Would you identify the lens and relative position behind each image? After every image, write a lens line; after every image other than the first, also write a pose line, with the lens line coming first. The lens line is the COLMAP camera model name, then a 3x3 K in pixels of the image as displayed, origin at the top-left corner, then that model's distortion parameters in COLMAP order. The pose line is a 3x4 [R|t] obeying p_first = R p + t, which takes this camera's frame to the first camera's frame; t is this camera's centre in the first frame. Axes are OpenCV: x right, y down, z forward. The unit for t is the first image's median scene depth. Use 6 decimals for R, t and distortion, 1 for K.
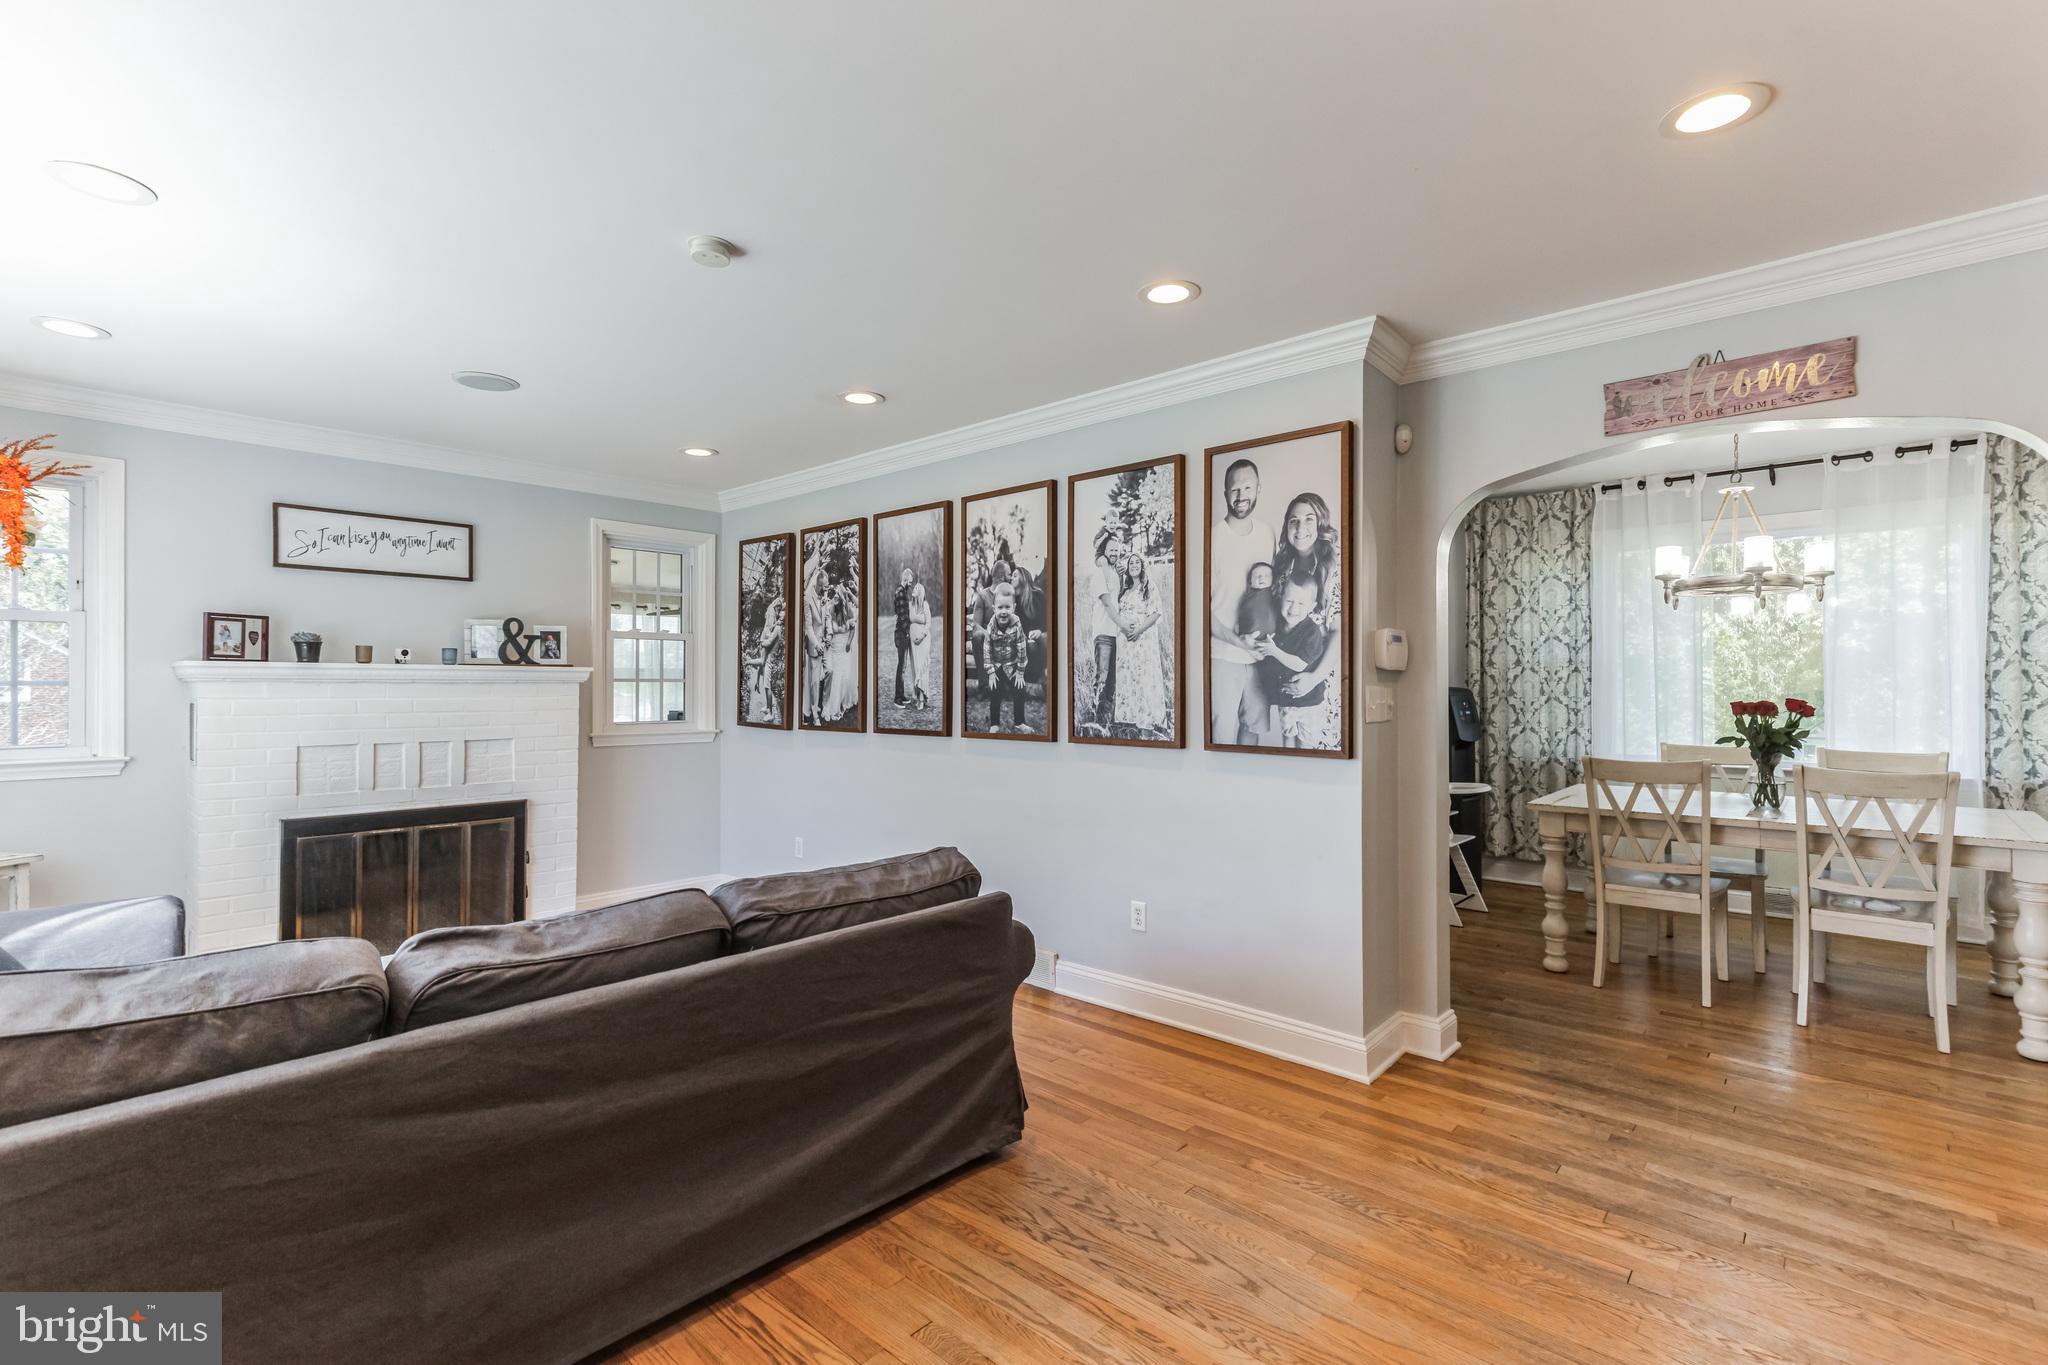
lens RADIAL K [[951.7, 0, 1001.9], [0, 951.7, 680.6], [0, 0, 1]] dist [0.000626, -0.000464]
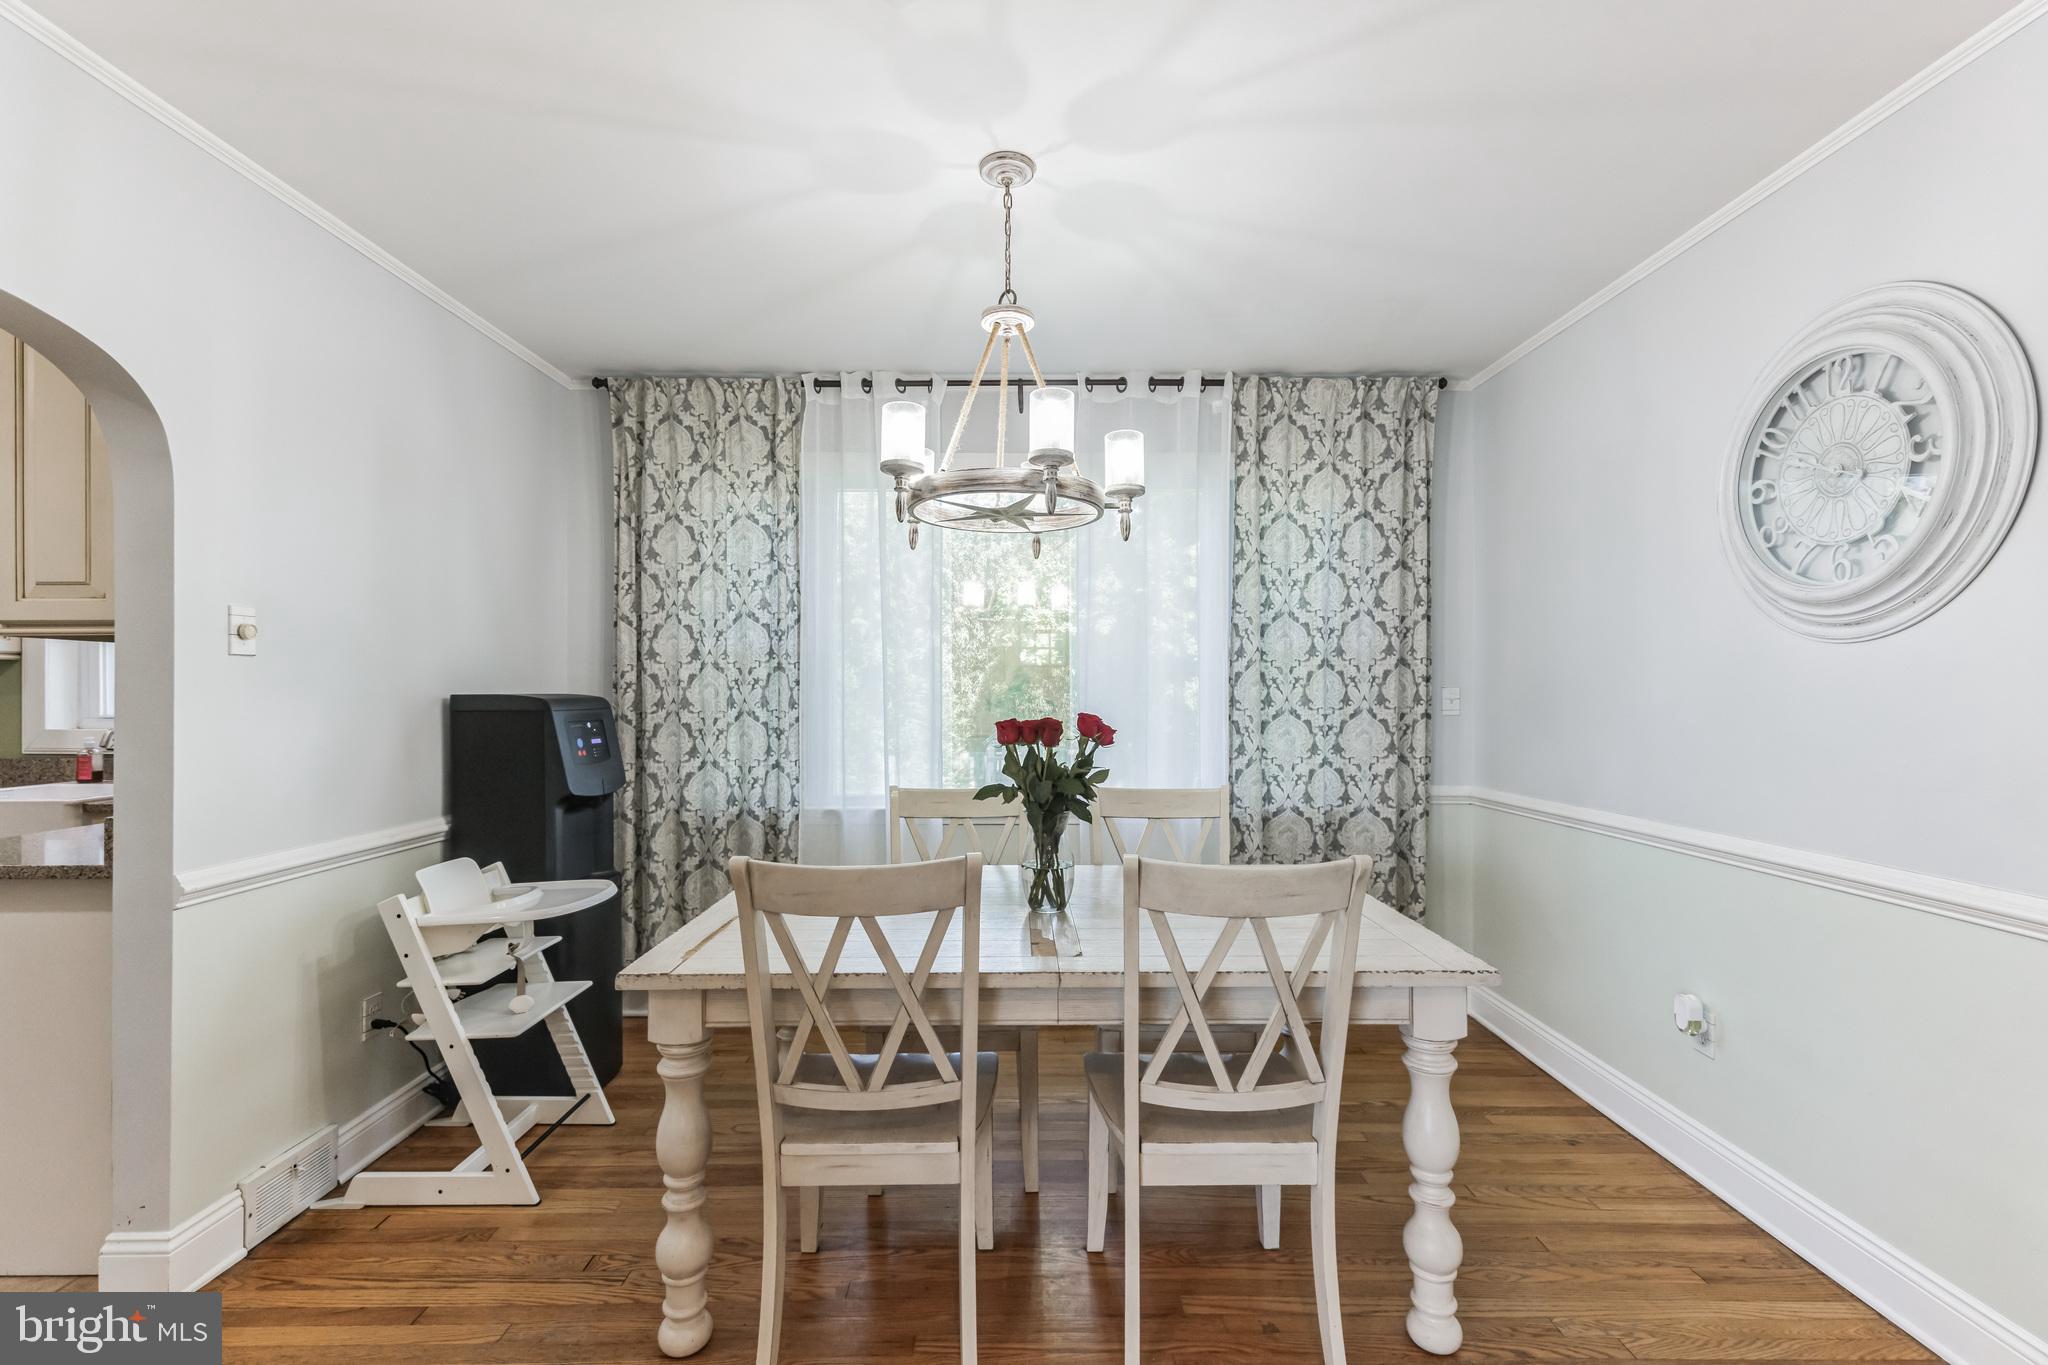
lens RADIAL K [[921.4, 0, 1017.6], [0, 921.4, 693.1], [0, 0, 1]] dist [0.004735, -0.000388]
pose [[0.738026, 0.000045, 0.674772, 0.309798], [-0.002772, 0.999992, 0.002965, 0.003814], [-0.674767, -0.004059, 0.738020, 0.445404]]
